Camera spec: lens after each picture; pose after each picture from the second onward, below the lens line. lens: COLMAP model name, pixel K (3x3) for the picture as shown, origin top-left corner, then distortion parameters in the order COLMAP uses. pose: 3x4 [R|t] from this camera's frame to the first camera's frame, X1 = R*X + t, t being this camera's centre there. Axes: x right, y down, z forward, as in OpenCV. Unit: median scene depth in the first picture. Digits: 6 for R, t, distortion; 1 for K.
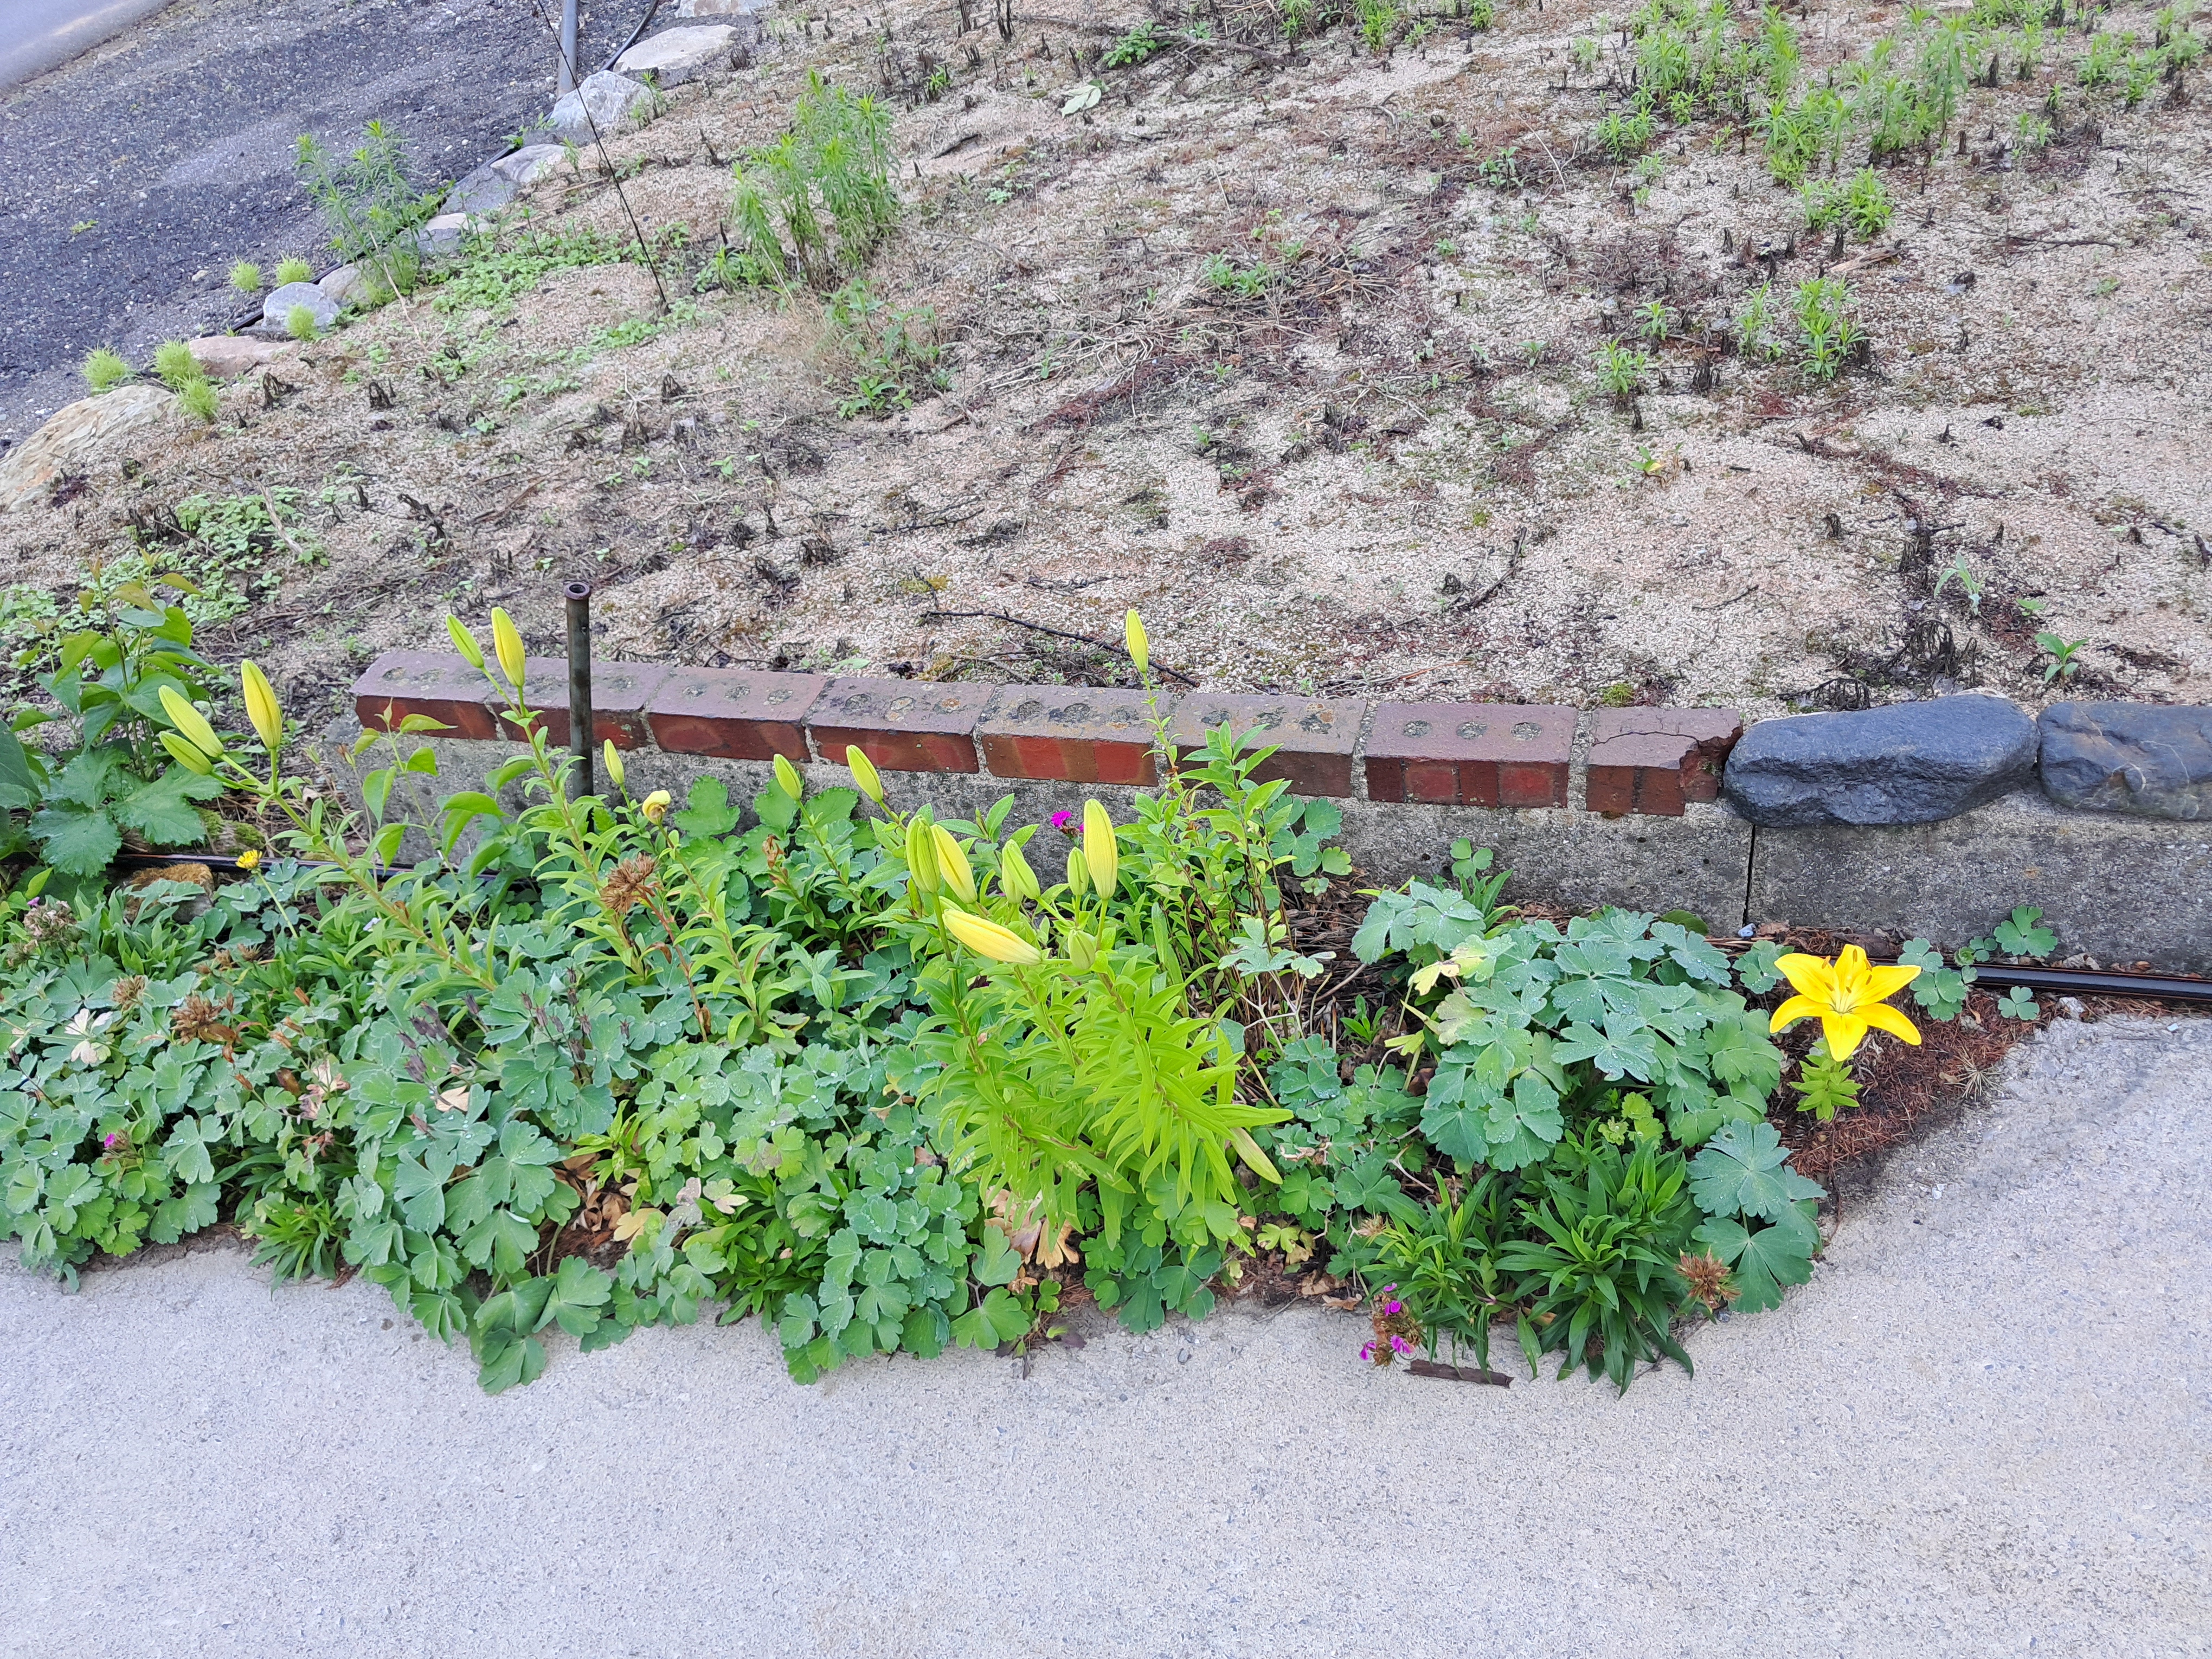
lens RADIAL K [[1718.9, 0, 1106.0], [0, 1718.9, 829.5], [0, 0, 1]] dist [0.002602, 0.003384]
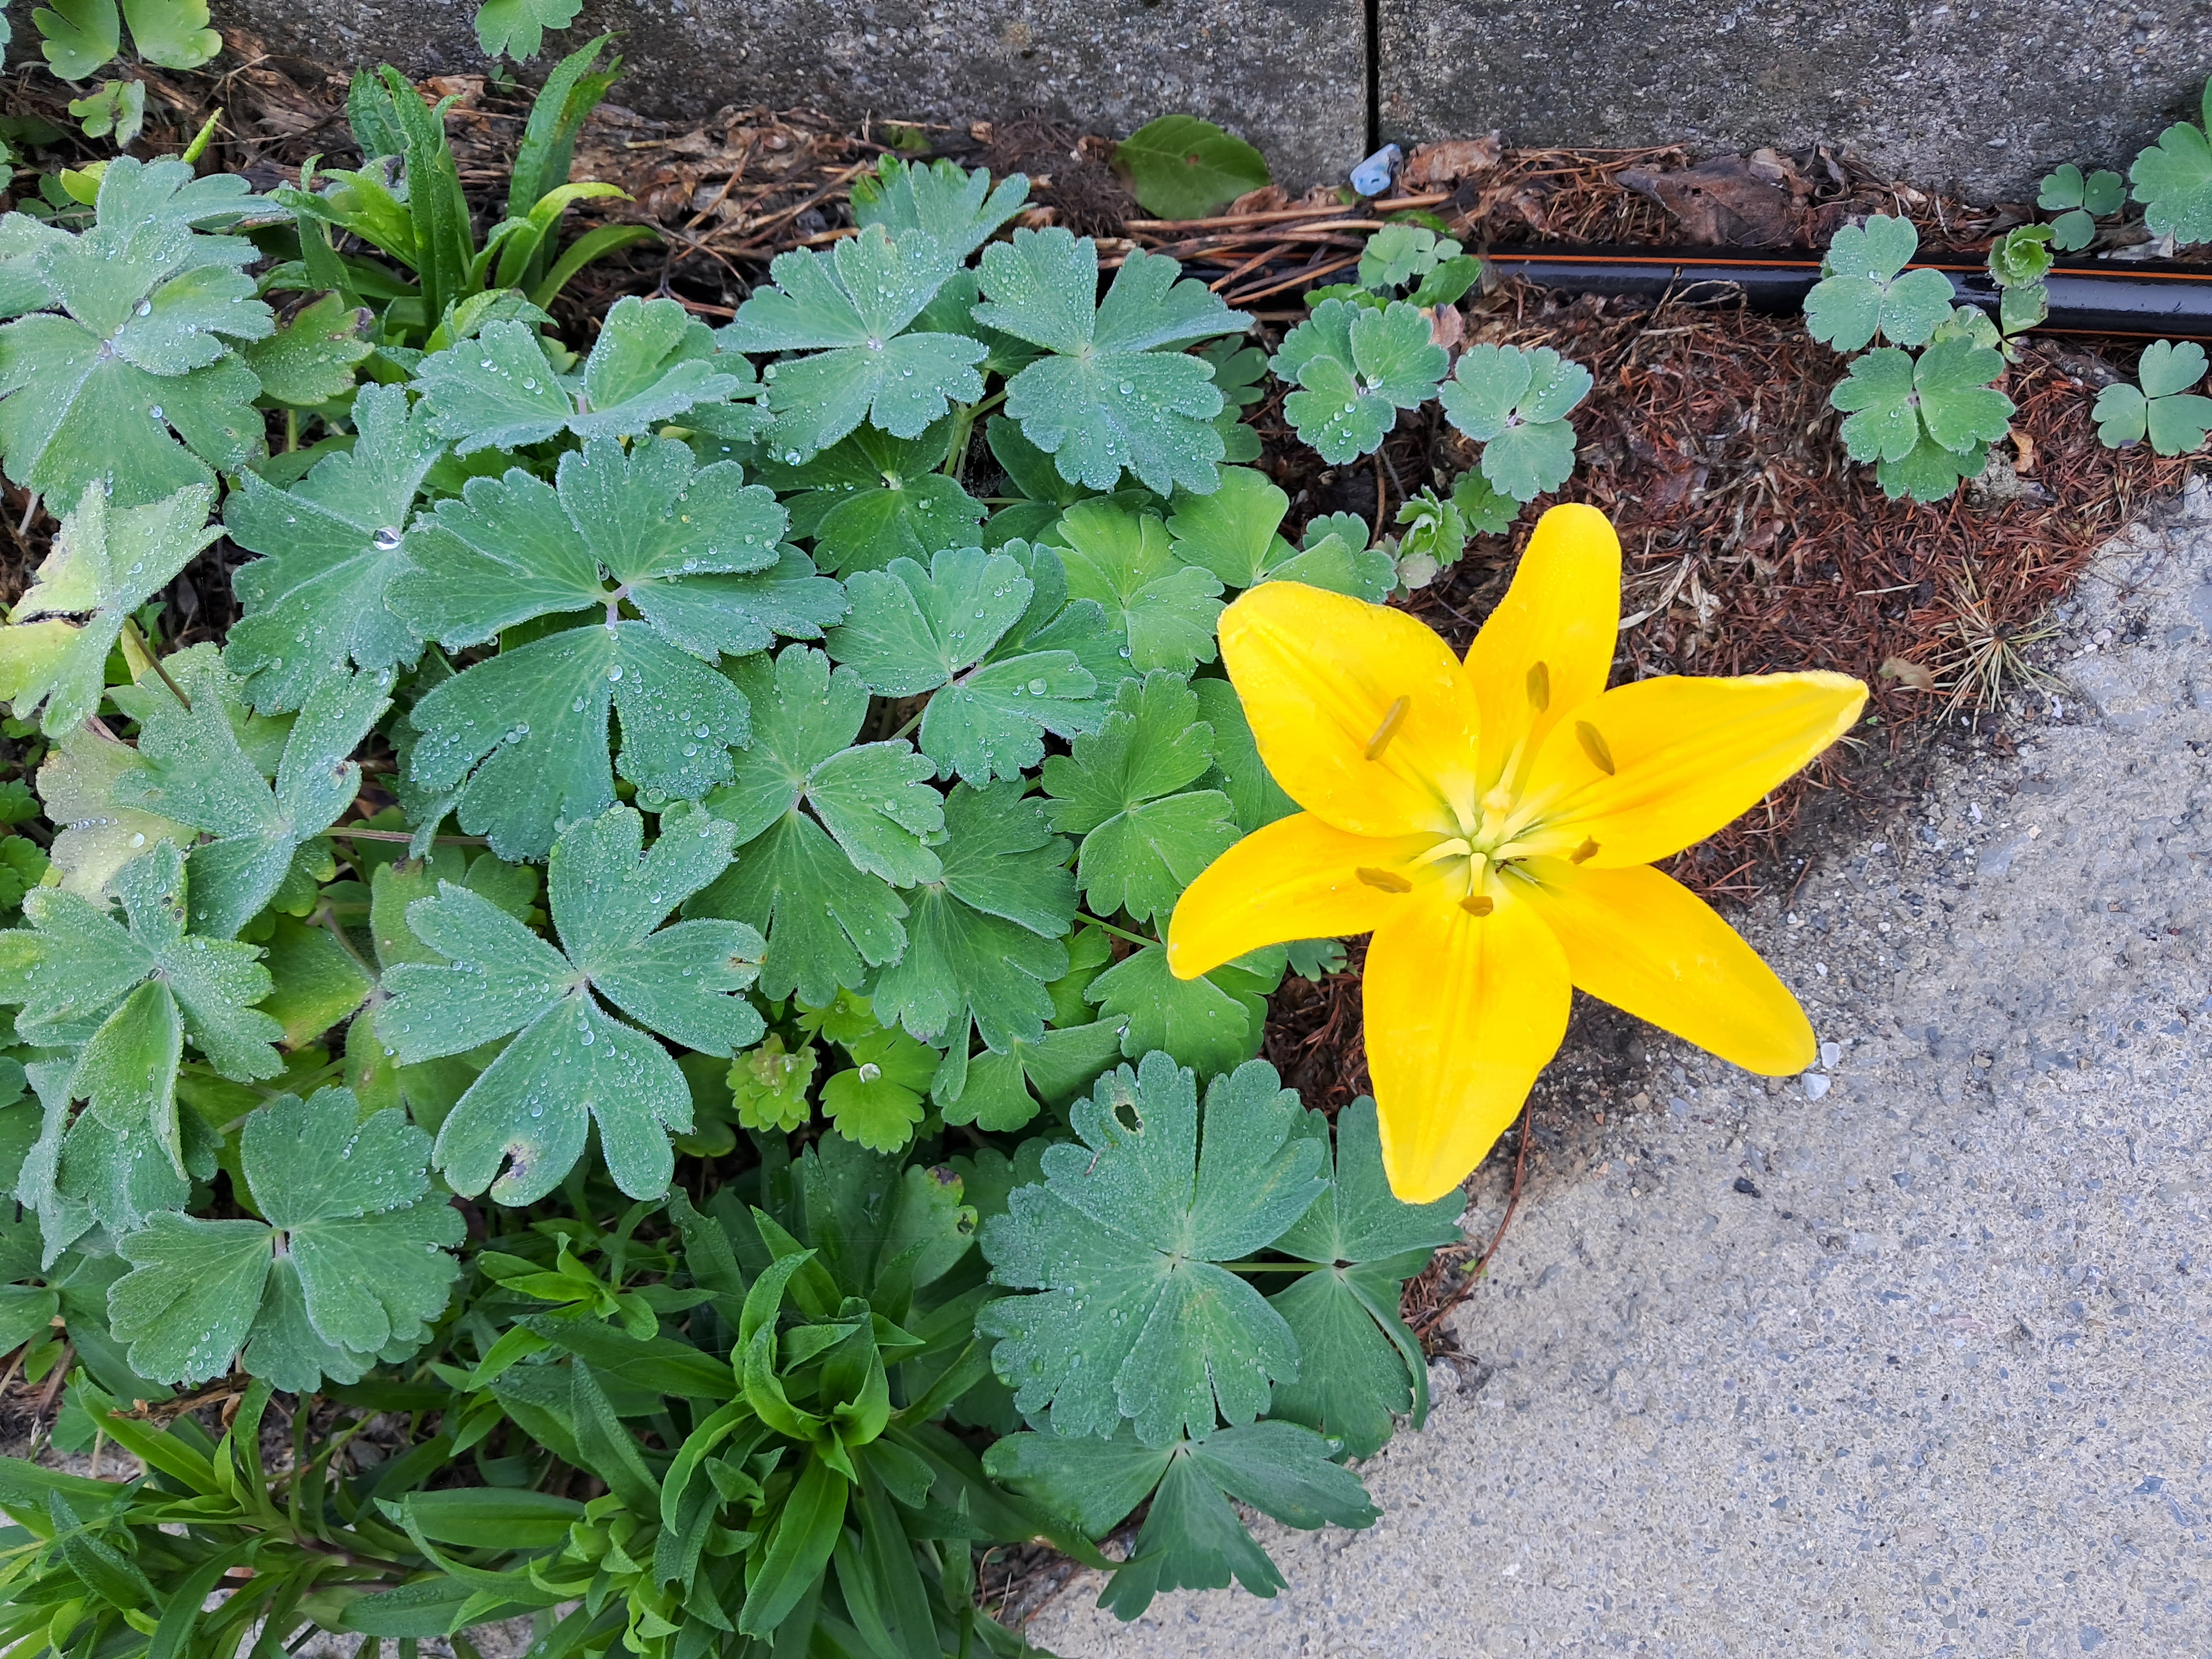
lens RADIAL K [[1771.0, 0, 1106.0], [0, 1771.0, 829.5], [0, 0, 1]] dist [-0.012553, -0.007427]
pose [[0.994314, -0.102438, 0.029096, 0.322125], [0.071619, 0.845481, 0.529182, -0.017872], [-0.078808, -0.524089, 0.848009, 0.704003]]
